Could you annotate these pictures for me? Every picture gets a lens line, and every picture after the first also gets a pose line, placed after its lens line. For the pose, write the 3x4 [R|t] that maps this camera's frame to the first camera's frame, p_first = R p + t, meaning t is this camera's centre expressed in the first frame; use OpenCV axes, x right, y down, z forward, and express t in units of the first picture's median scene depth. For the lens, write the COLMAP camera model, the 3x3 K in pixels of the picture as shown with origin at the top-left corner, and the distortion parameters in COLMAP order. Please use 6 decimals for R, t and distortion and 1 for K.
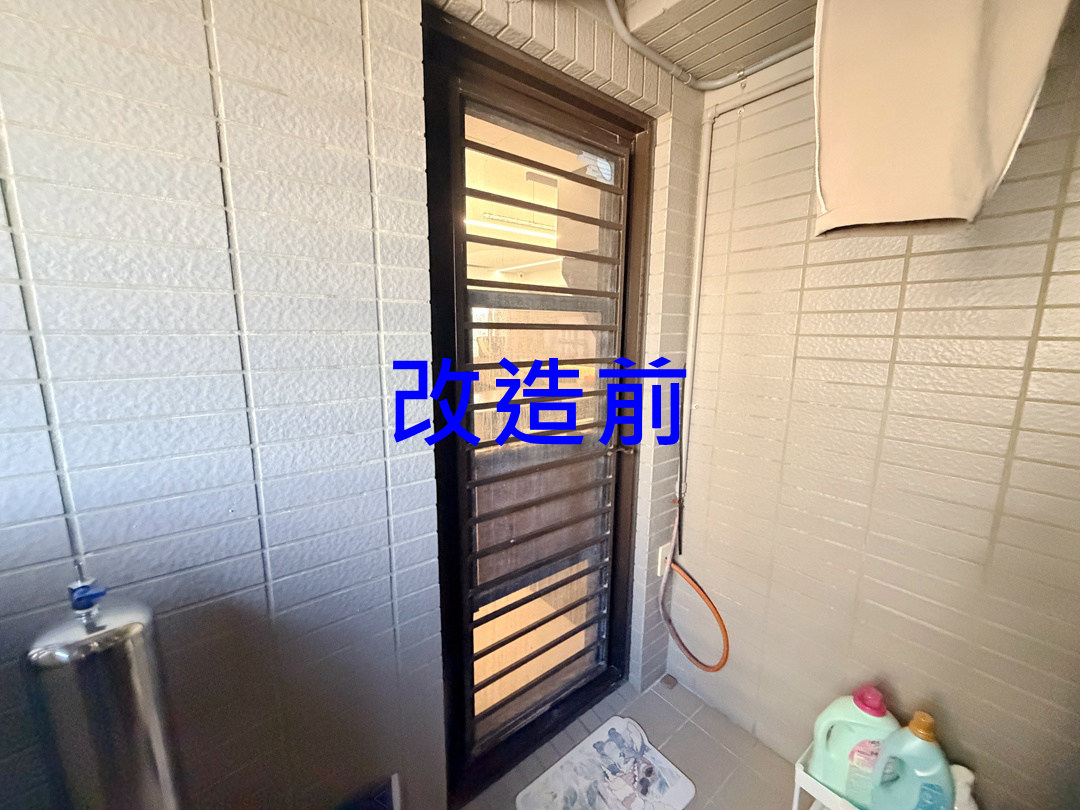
lens RADIAL K [[431.6, 0, 540.0], [0, 431.6, 405.0], [0, 0, 1]] dist [-0.000151, 0.000003]
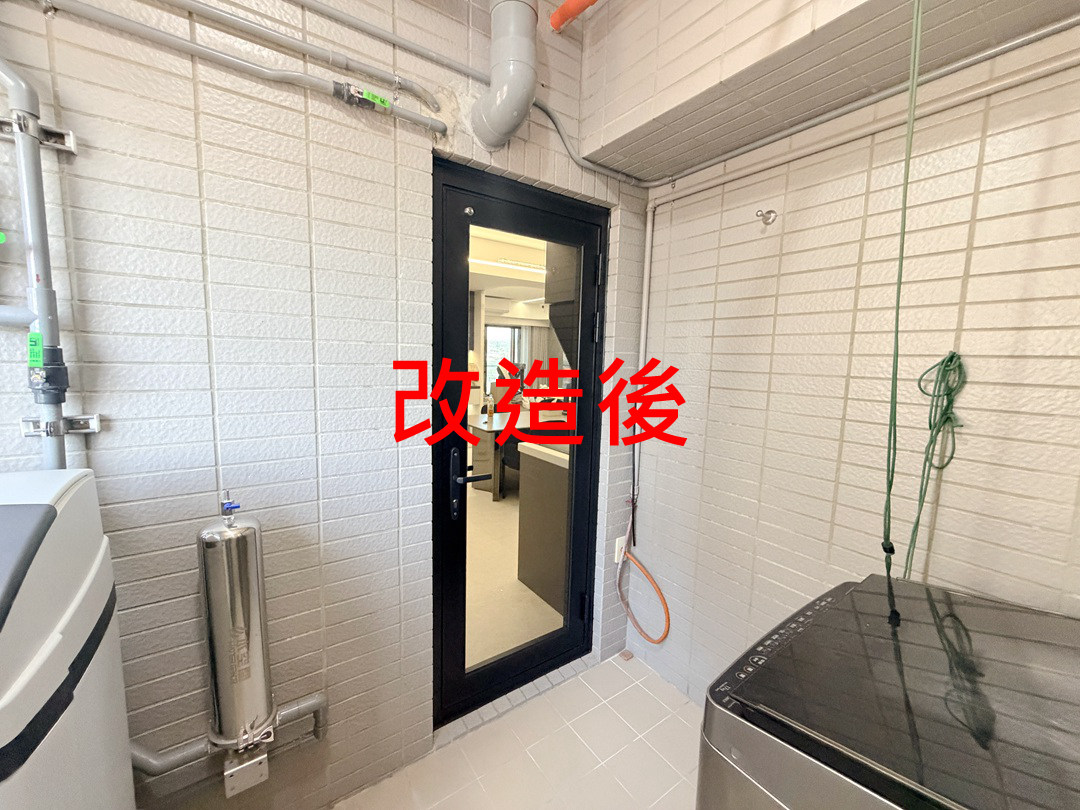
lens RADIAL K [[431.6, 0, 540.0], [0, 431.6, 405.0], [0, 0, 1]] dist [-0.000151, 0.000003]
pose [[0.997926, 0.023620, -0.059878, 0.217066], [-0.027284, 0.997757, -0.061135, 0.051745], [0.058300, 0.062642, 0.996332, -0.467758]]
